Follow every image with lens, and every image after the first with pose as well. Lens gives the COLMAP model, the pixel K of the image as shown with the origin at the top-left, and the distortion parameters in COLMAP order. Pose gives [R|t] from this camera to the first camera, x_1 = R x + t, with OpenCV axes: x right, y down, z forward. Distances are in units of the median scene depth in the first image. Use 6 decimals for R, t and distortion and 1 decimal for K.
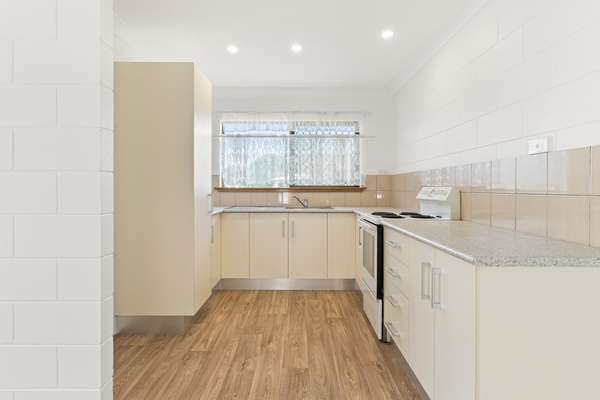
lens RADIAL K [[291.7, 0, 297.2], [0, 291.7, 188.7], [0, 0, 1]] dist [-0.004847, 0.000652]
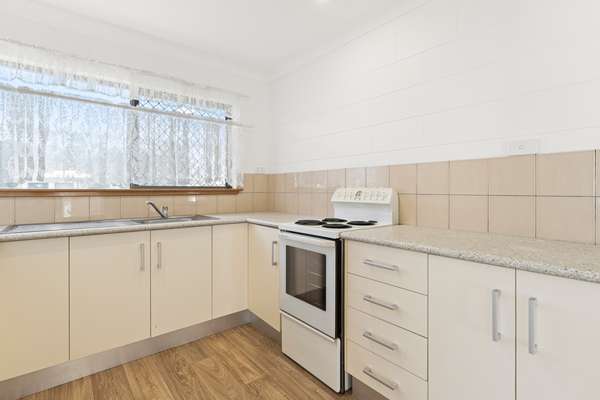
lens RADIAL K [[291.7, 0, 301.9], [0, 291.7, 187.4], [0, 0, 1]] dist [-0.004847, 0.000652]
pose [[0.764384, 0.003671, 0.644751, -0.159399], [0.001470, 0.999971, -0.007436, -0.001443], [-0.644760, 0.006631, 0.764356, 0.284235]]
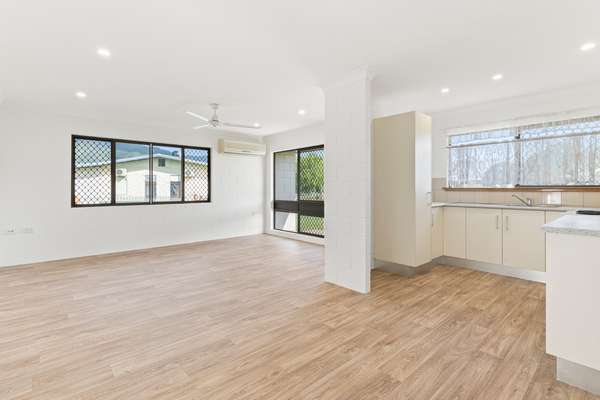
lens RADIAL K [[291.7, 0, 294.8], [0, 291.7, 188.0], [0, 0, 1]] dist [-0.004847, 0.000652]
pose [[0.662595, -0.003704, -0.748968, 0.258877], [0.006502, 0.999979, 0.000806, -0.008129], [0.748949, -0.005404, 0.662605, -0.358465]]
